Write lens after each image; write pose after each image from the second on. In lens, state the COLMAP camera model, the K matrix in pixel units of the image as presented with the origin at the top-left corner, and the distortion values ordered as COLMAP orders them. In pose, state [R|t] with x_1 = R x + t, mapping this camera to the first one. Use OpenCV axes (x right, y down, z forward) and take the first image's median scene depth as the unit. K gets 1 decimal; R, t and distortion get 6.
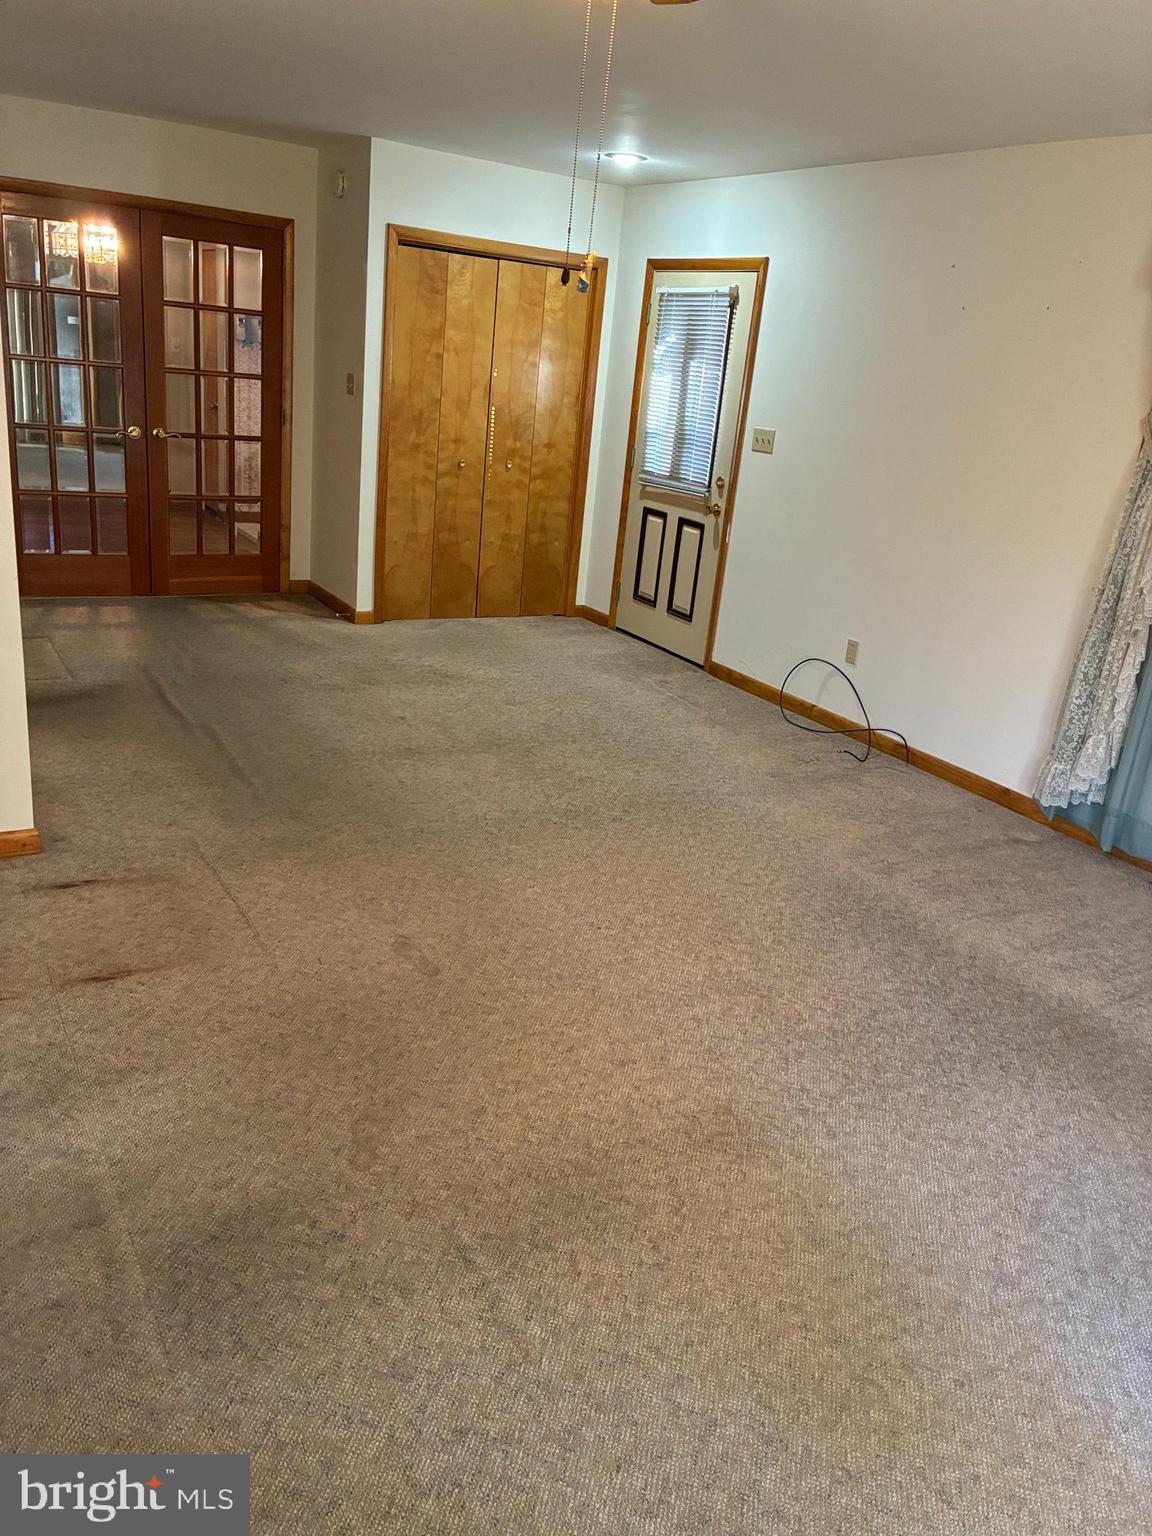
lens RADIAL K [[1164.3, 0, 574.6], [0, 1164.3, 773.0], [0, 0, 1]] dist [0.032153, -0.049178]
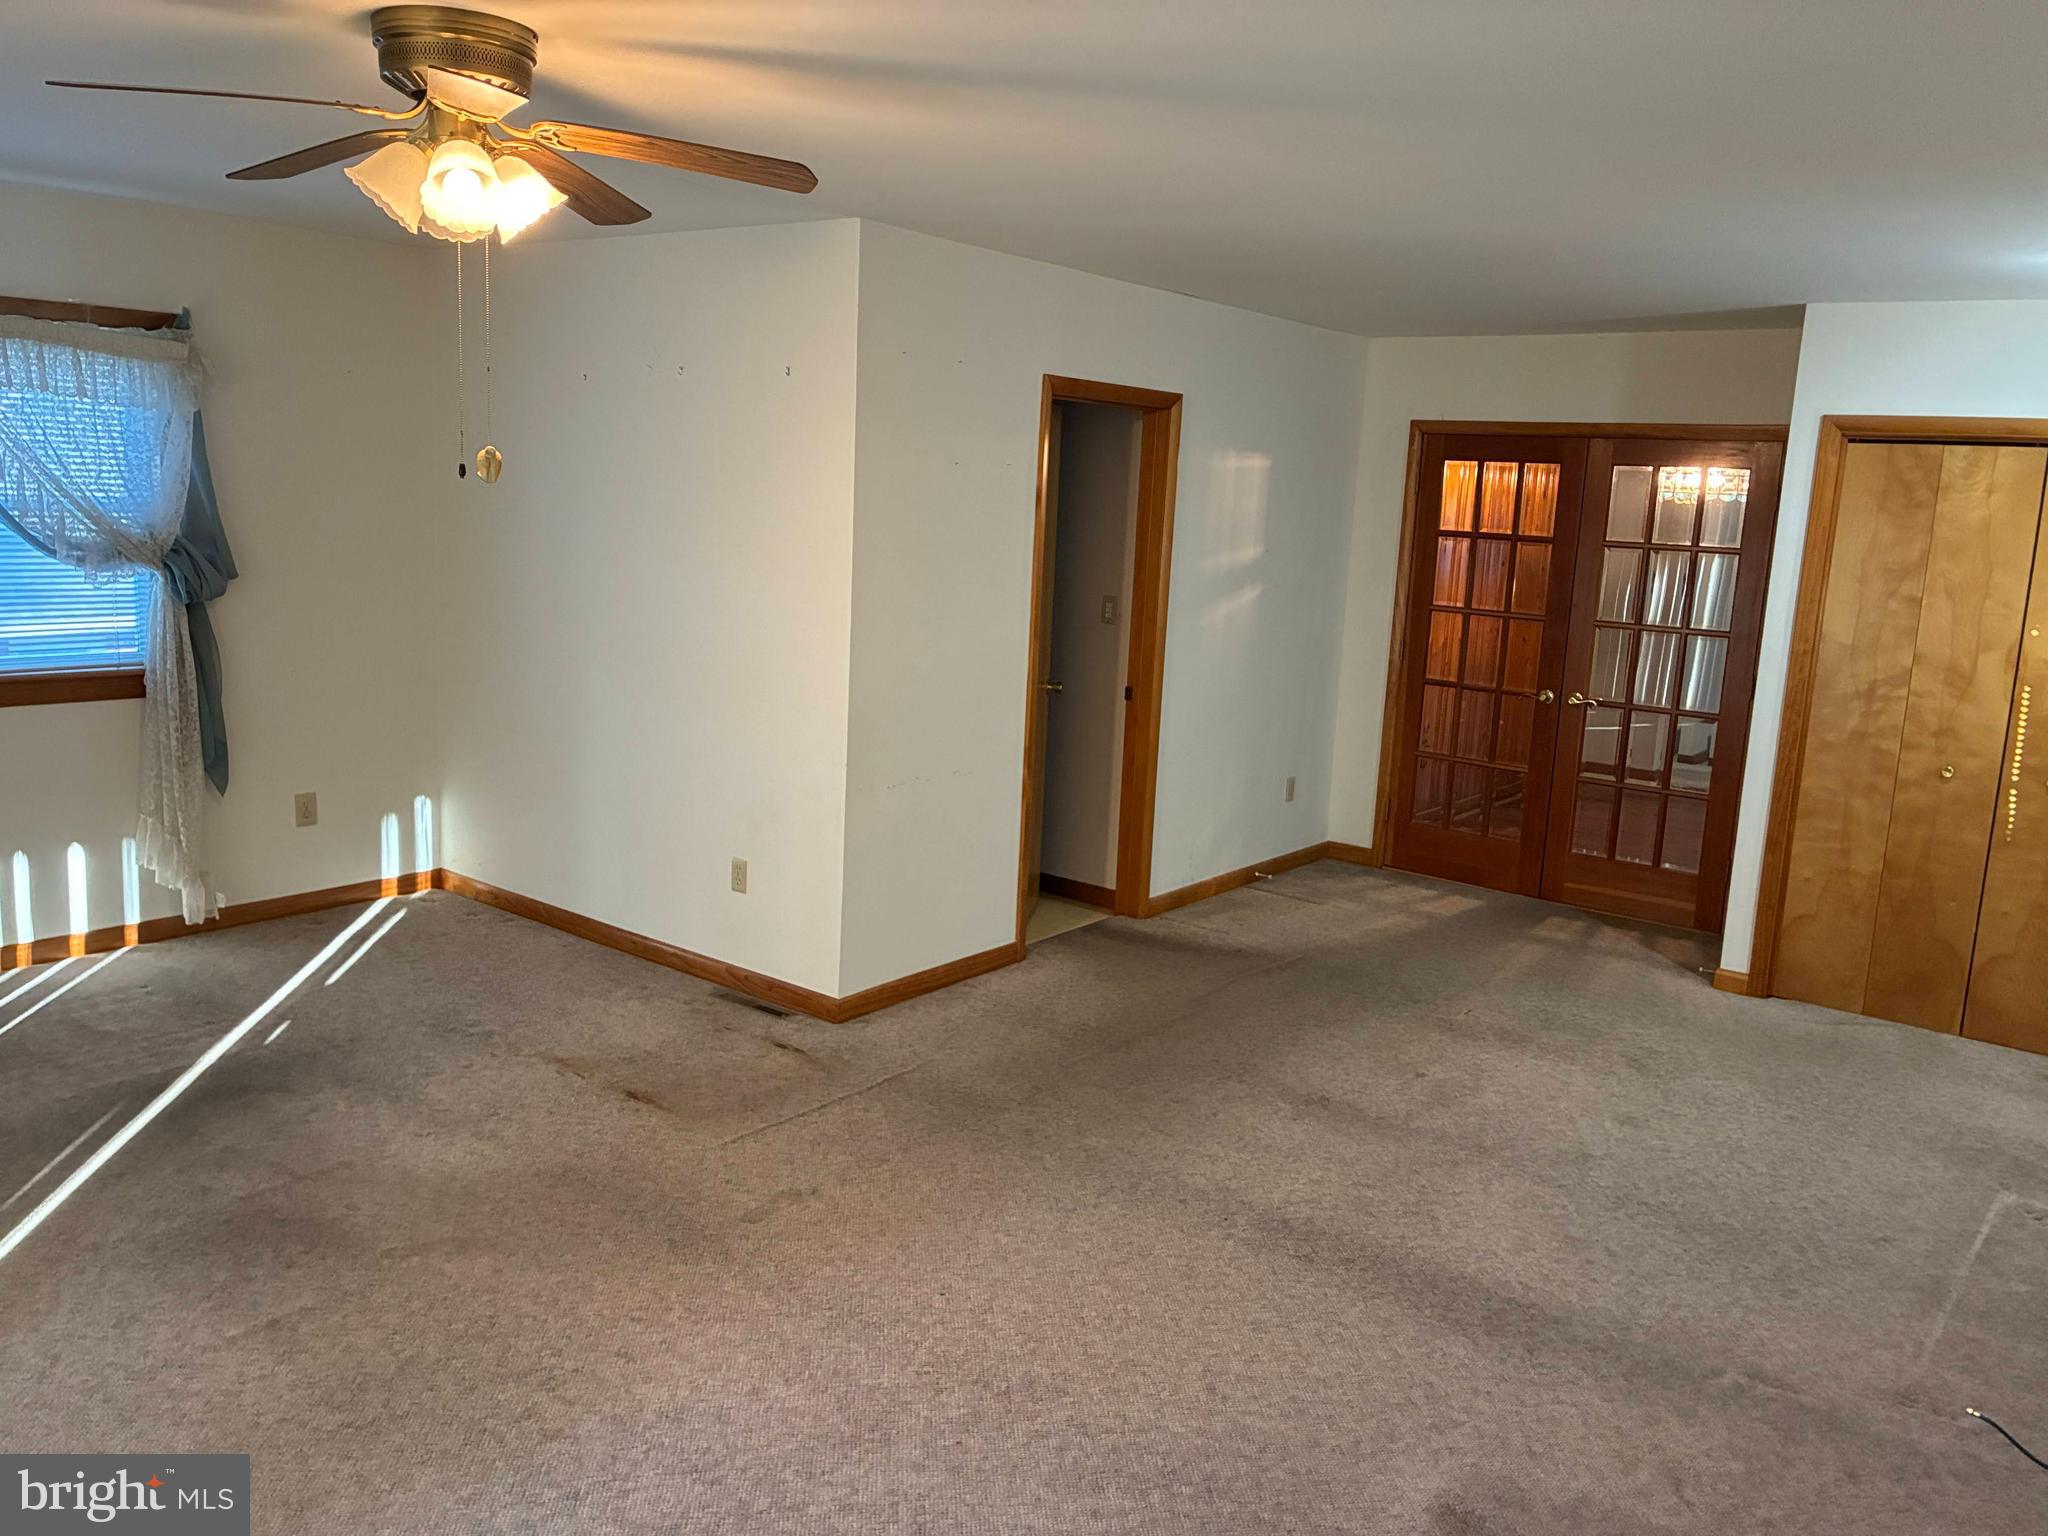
lens RADIAL K [[1552.4, 0, 1025.8], [0, 1552.4, 762.6], [0, 0, 1]] dist [0.032153, -0.049178]
pose [[0.350742, 0.081239, -0.932942, 0.509195], [-0.329692, 0.943162, -0.041820, -0.086969], [0.876517, 0.322251, 0.357591, 0.322482]]
